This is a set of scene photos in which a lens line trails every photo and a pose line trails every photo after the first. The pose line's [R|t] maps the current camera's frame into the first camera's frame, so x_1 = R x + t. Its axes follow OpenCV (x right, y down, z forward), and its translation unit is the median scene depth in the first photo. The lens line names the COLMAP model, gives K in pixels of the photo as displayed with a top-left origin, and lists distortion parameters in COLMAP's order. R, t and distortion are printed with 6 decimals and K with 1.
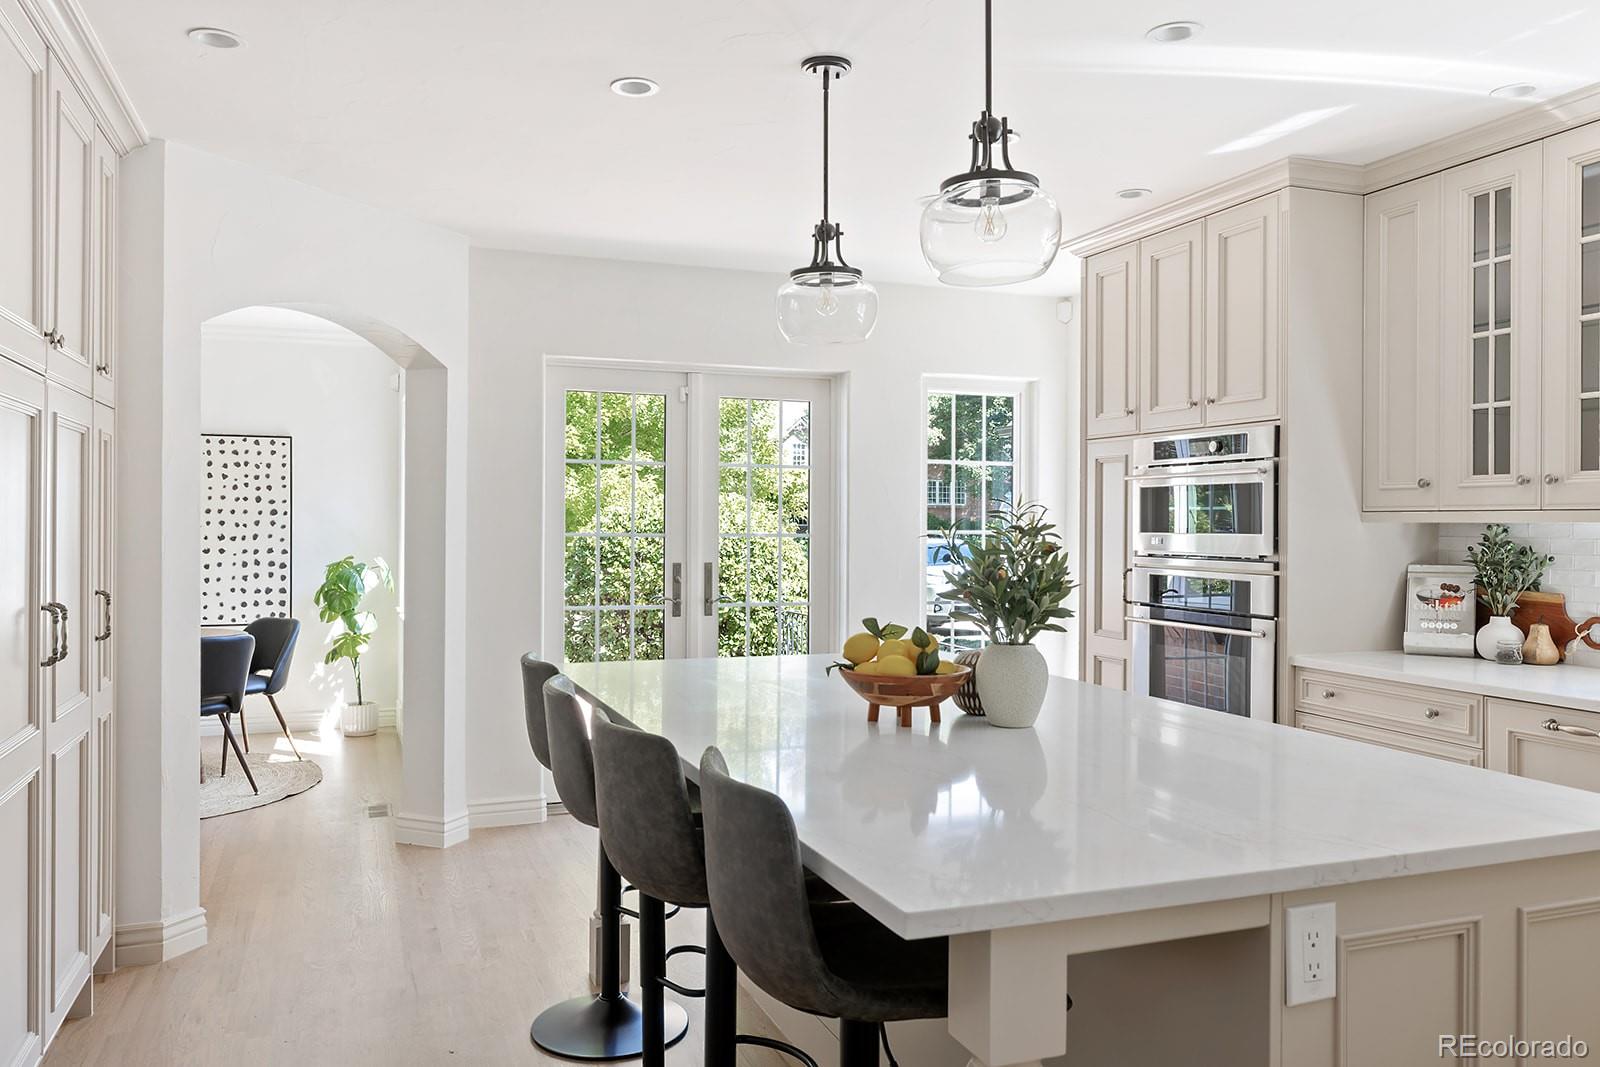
lens RADIAL K [[1173.5, 0, 799.4], [0, 1173.5, 526.3], [0, 0, 1]] dist [-0.003023, -0.000256]
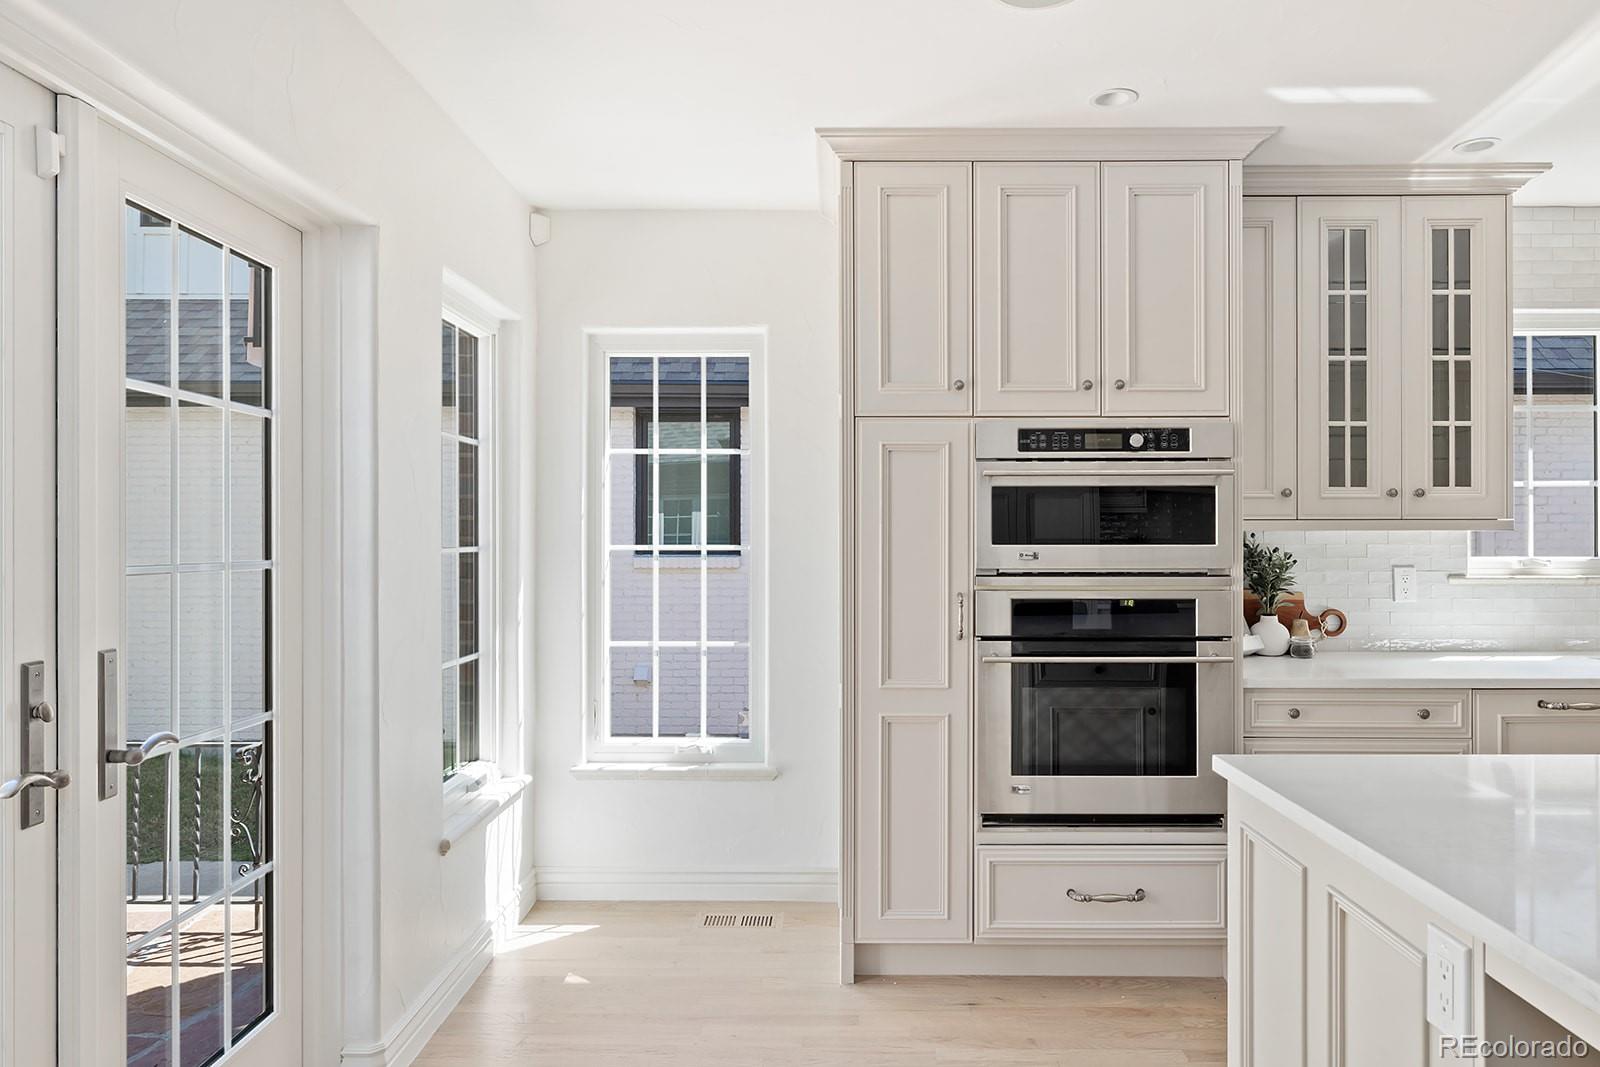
lens RADIAL K [[986.9, 0, 803.2], [0, 986.9, 532.6], [0, 0, 1]] dist [-0.000879, 0.000096]
pose [[0.364725, 0.000526, 0.931115, -0.439126], [0.008054, 0.999961, -0.003720, -0.002041], [-0.931080, 0.008856, 0.364706, 1.099682]]
